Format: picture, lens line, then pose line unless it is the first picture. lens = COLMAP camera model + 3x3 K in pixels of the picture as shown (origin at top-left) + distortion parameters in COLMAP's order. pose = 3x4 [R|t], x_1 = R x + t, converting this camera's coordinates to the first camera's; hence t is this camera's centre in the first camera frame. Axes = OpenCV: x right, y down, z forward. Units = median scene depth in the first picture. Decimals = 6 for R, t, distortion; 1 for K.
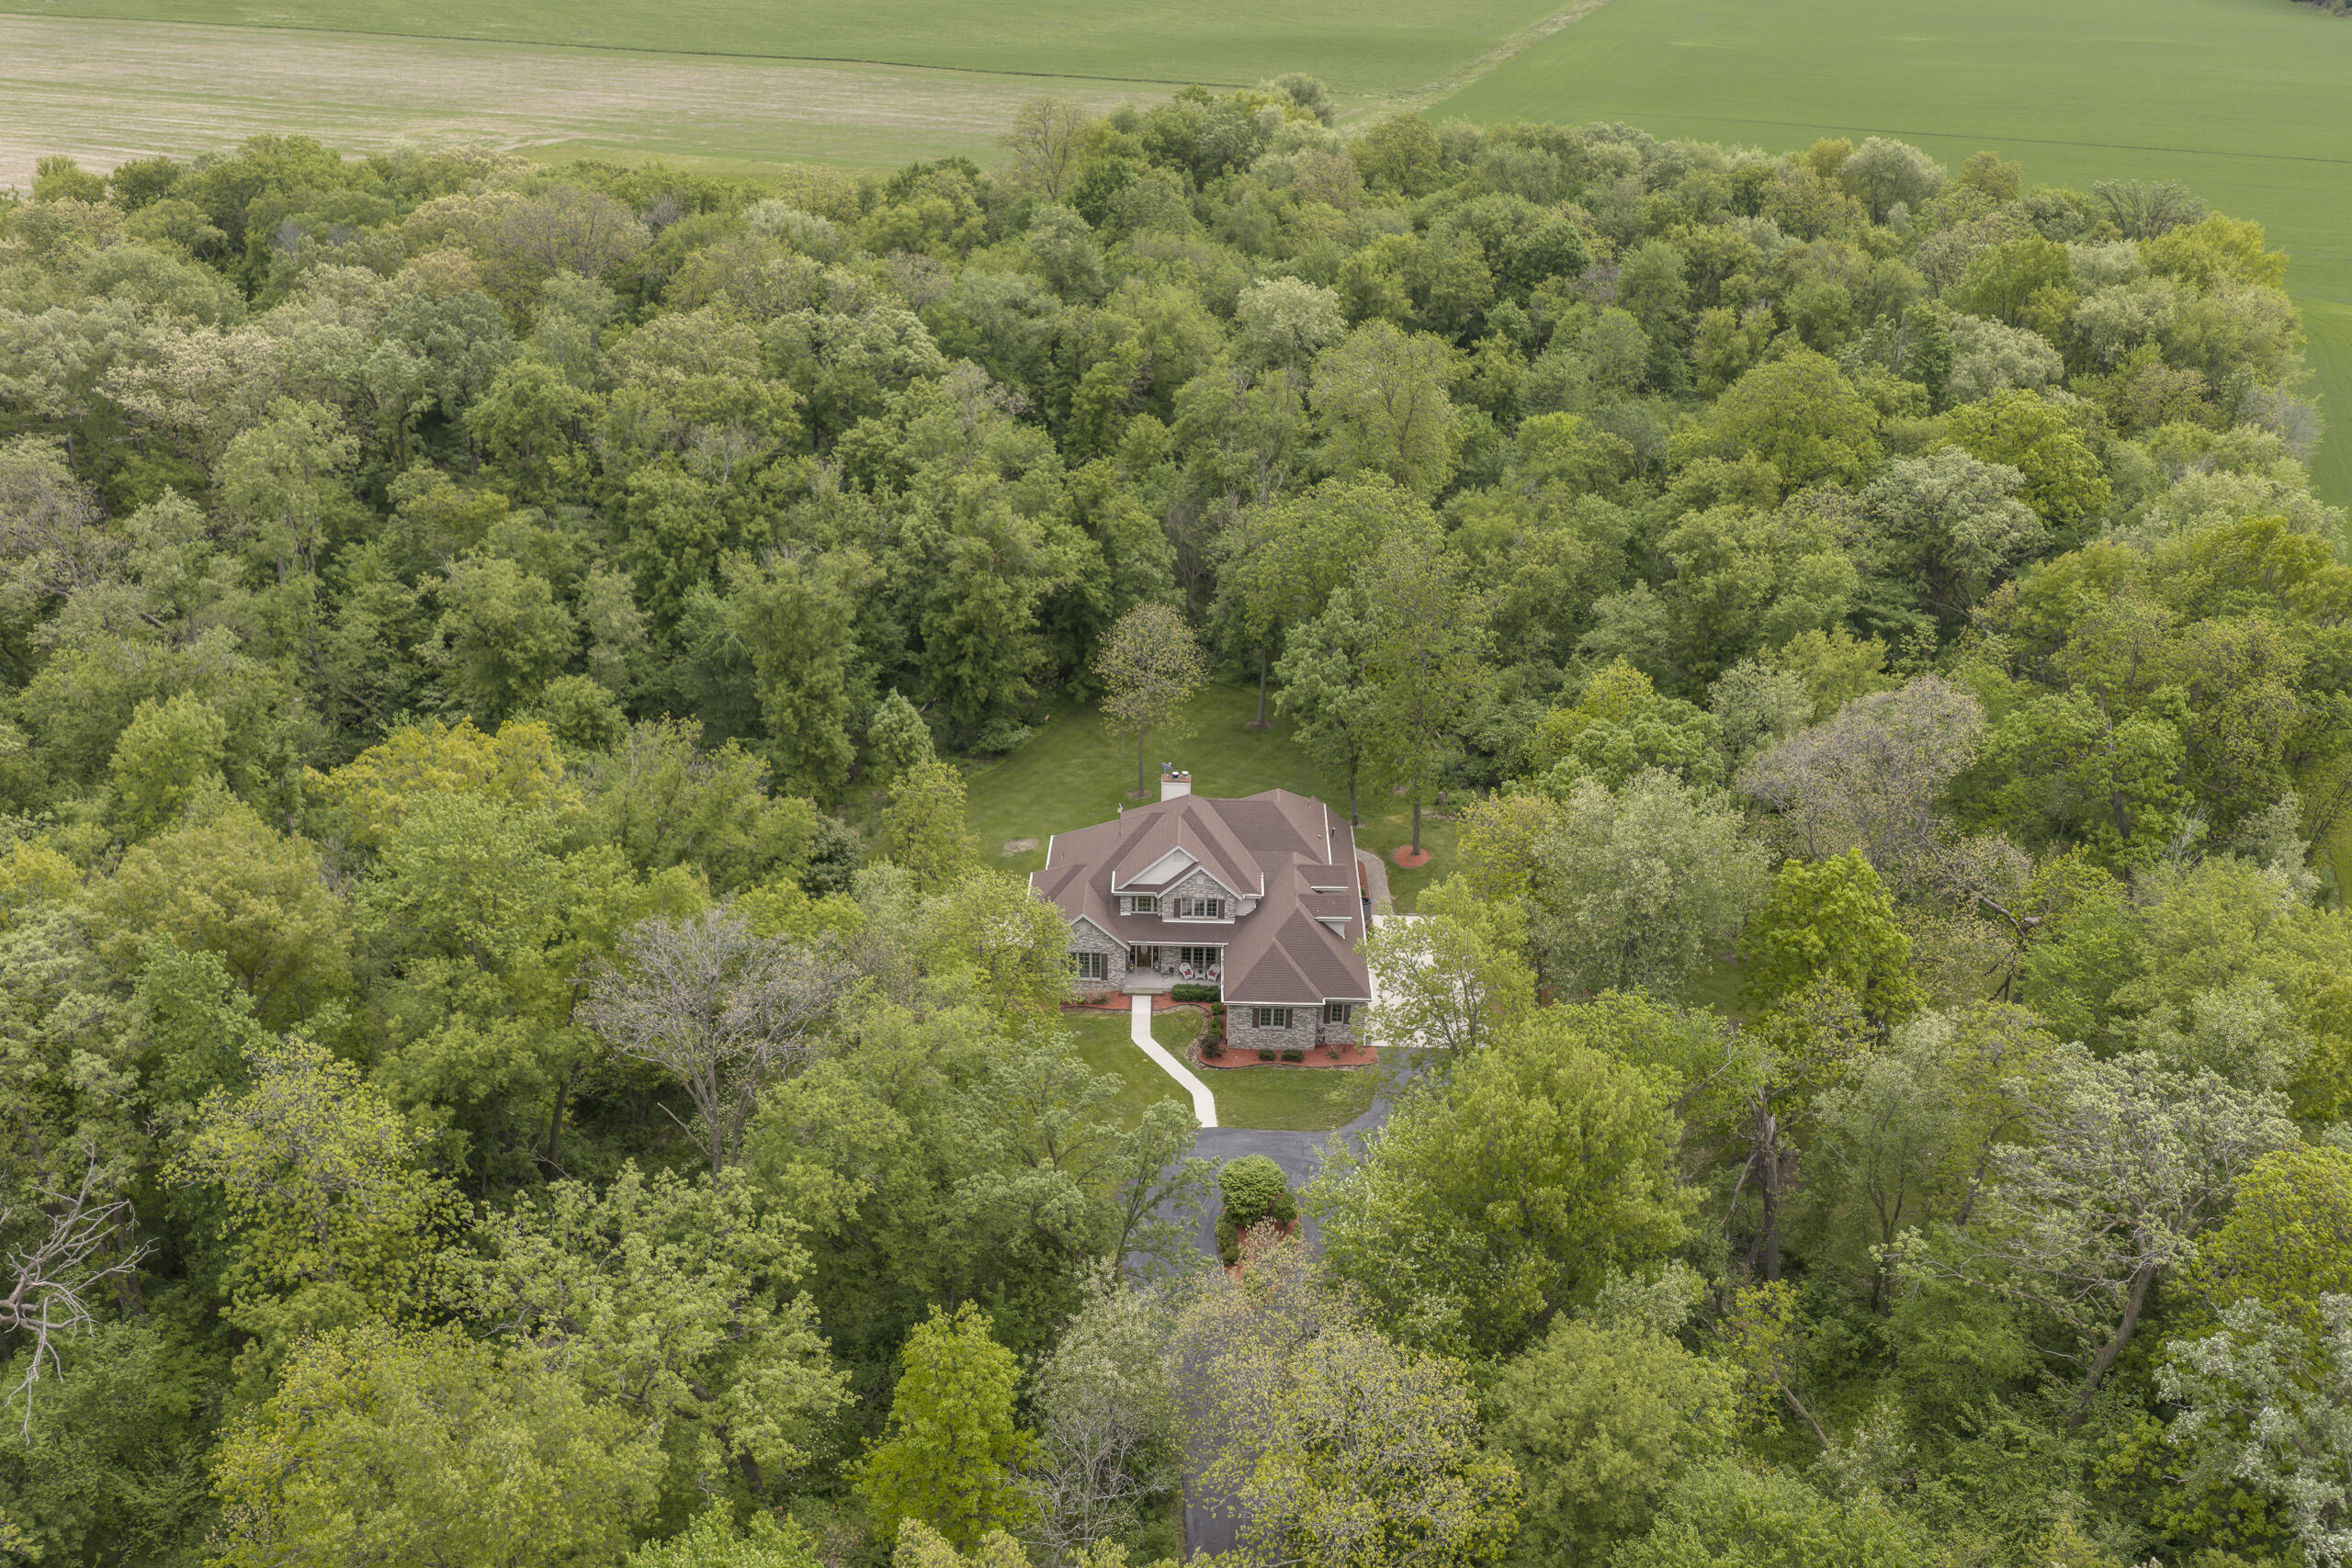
lens RADIAL K [[2072.1, 0, 1176.0], [0, 2072.1, 784.0], [0, 0, 1]] dist [0.022566, -0.045026]
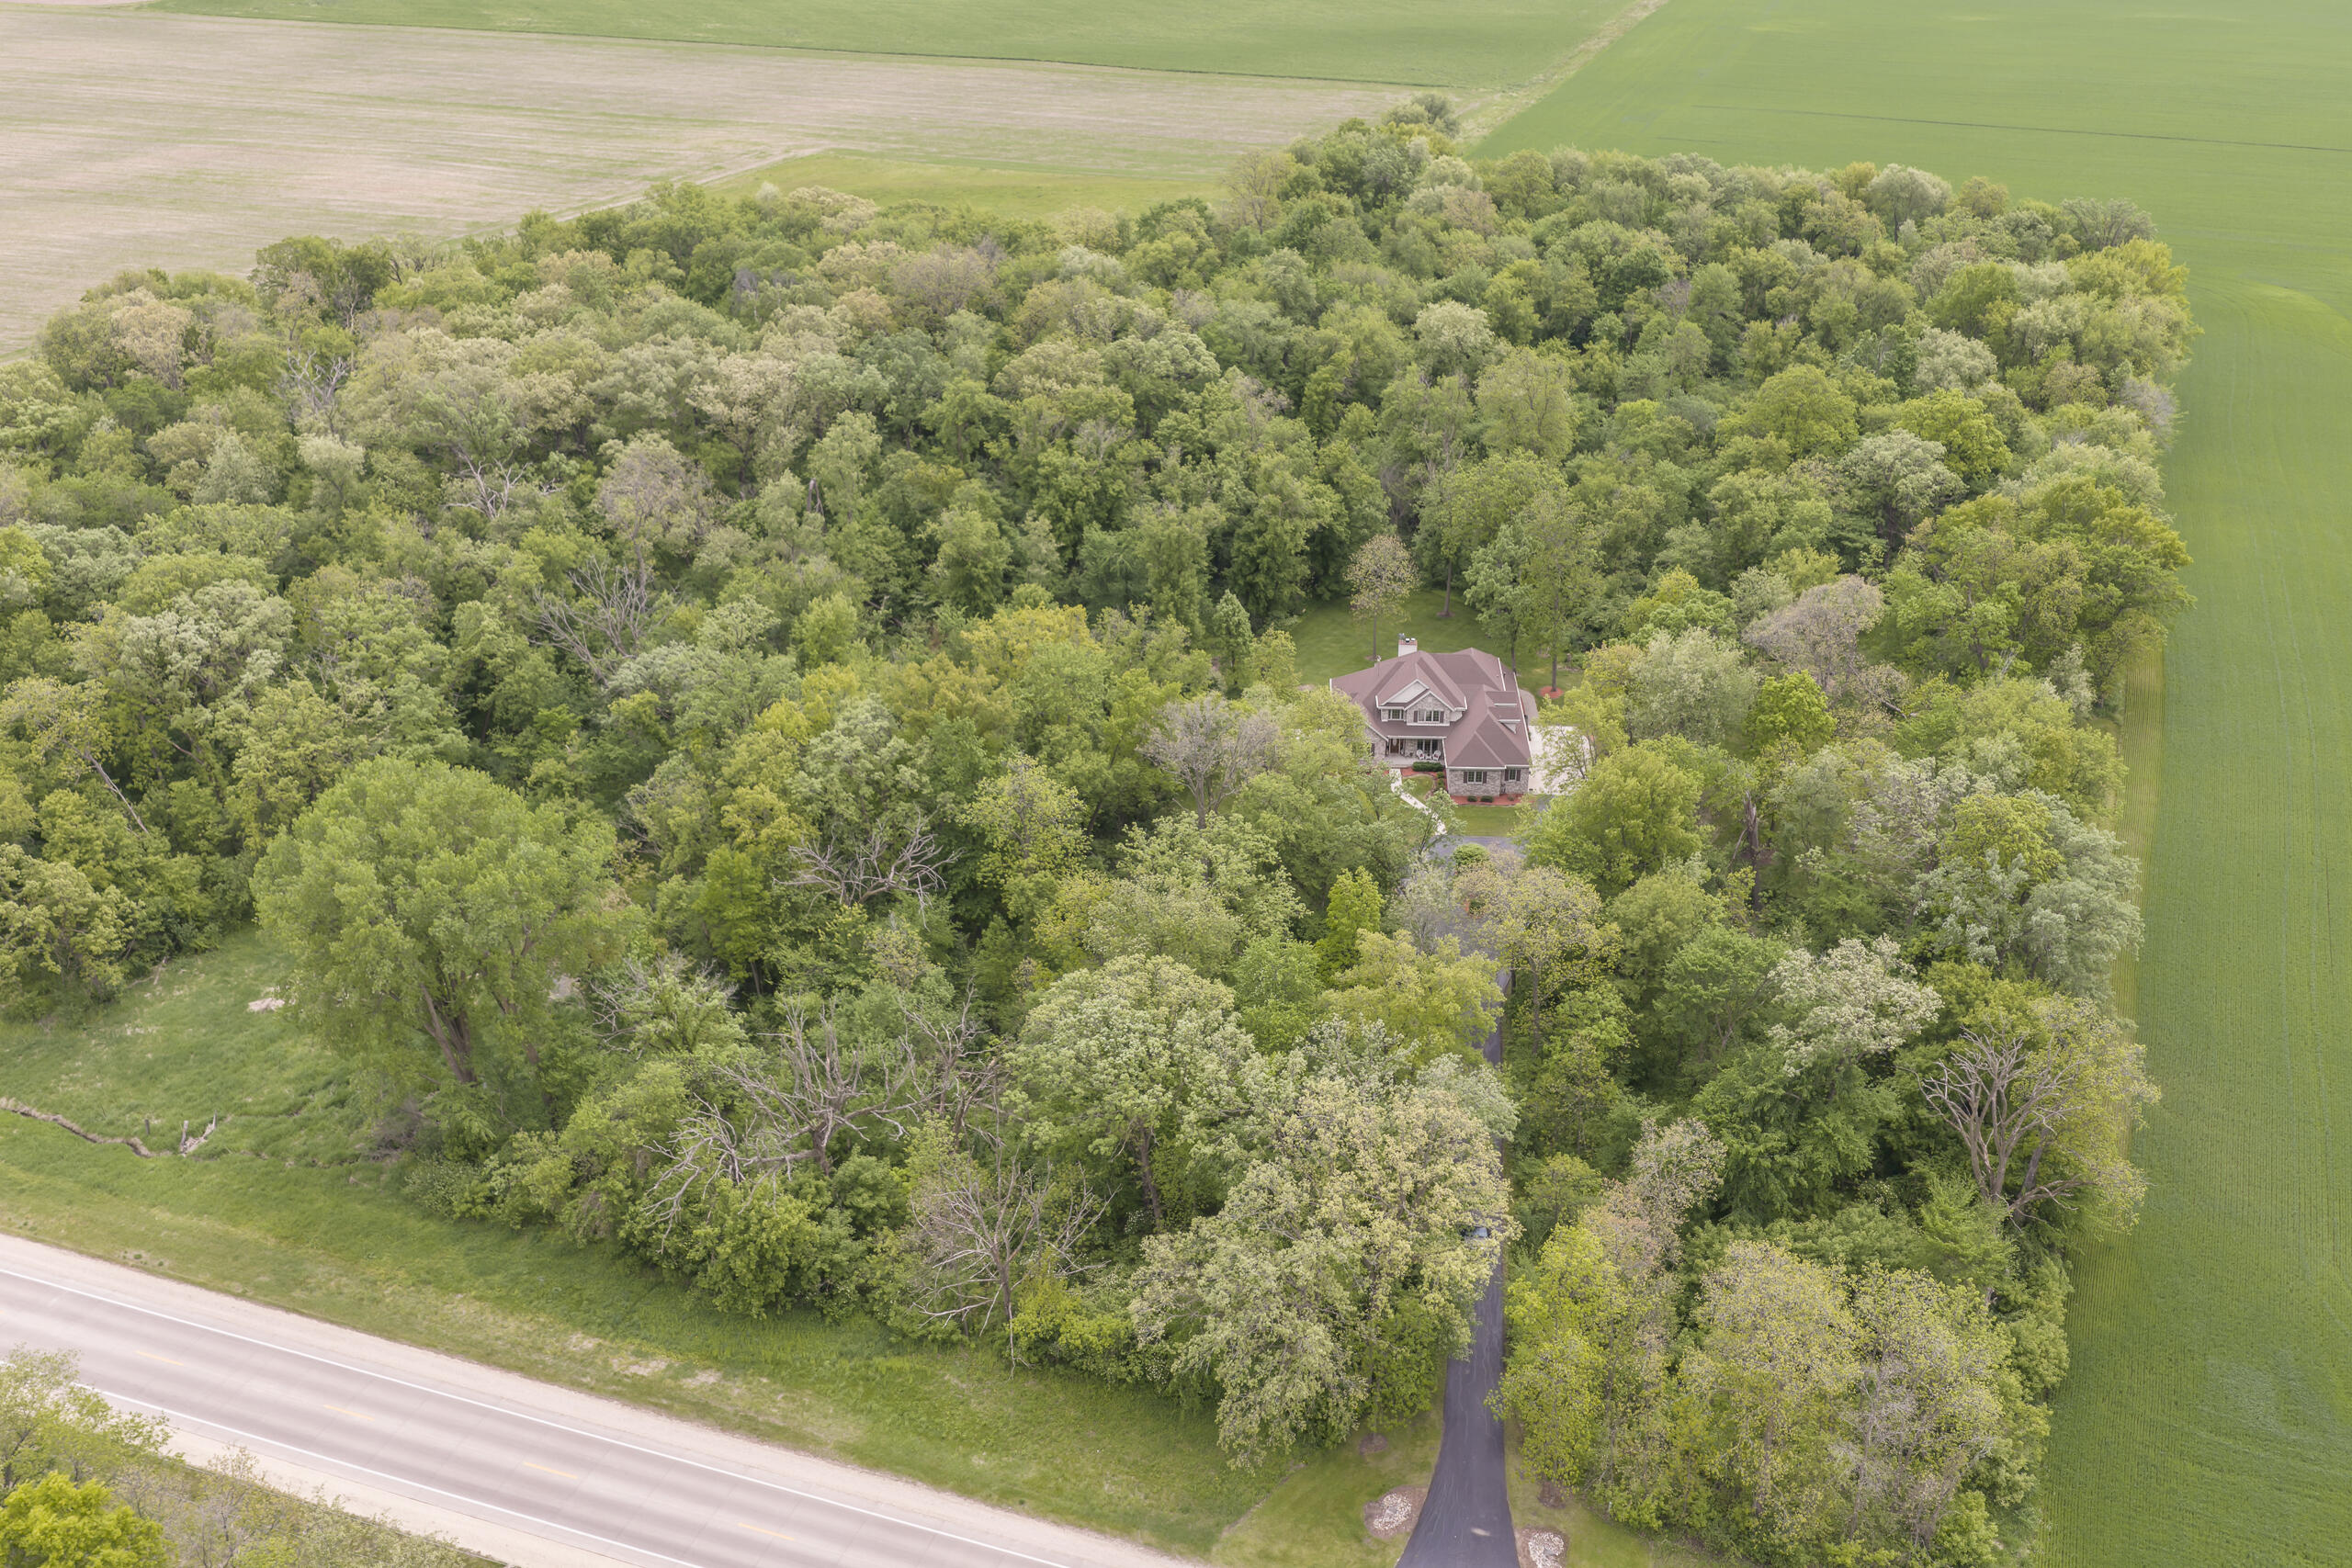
lens RADIAL K [[2159.9, 0, 1179.5], [0, 2159.9, 715.2], [0, 0, 1]] dist [0.017718, -0.014996]
pose [[0.999387, -0.004602, -0.034697, -0.104625], [0.004670, 0.999987, 0.001877, 0.043595], [0.034688, -0.002038, 0.999396, -0.615889]]
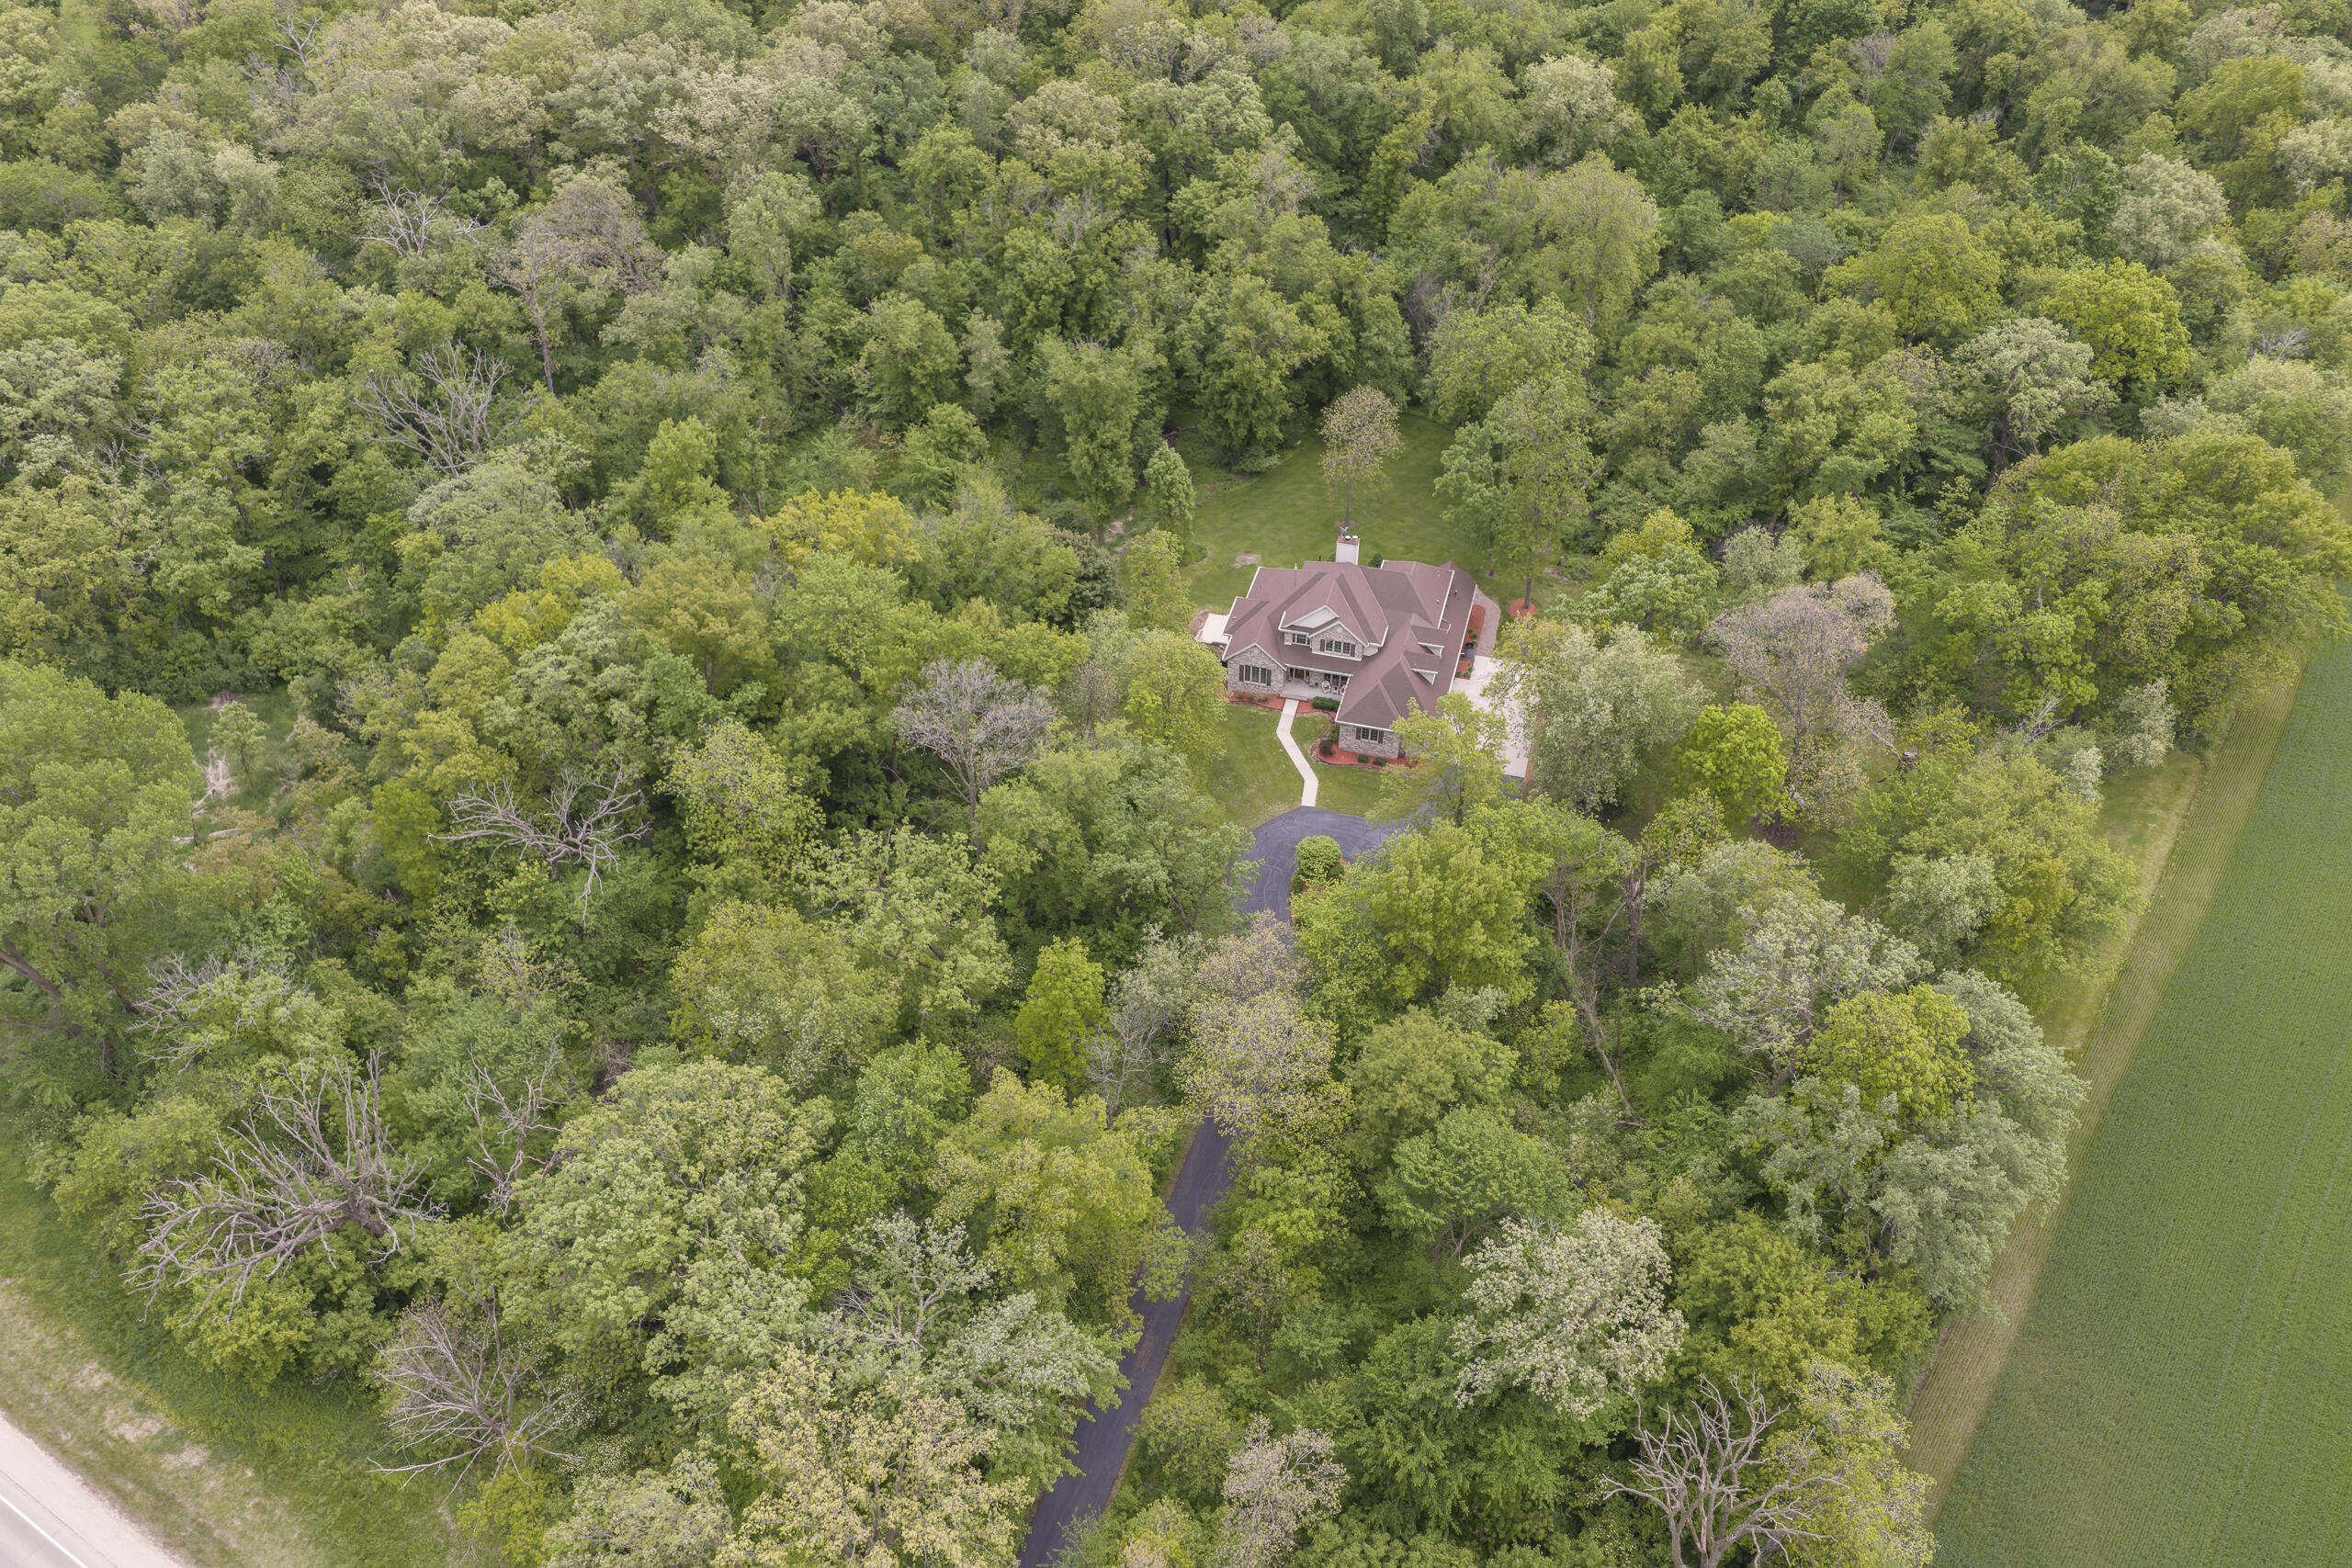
lens RADIAL K [[1866.8, 0, 1176.0], [0, 1866.8, 784.0], [0, 0, 1]] dist [0.005122, -0.000094]
pose [[0.969727, 0.151874, -0.191217, 0.130559], [-0.093800, 0.954658, 0.282542, -0.162645], [0.225457, -0.256053, 0.940003, -0.209715]]
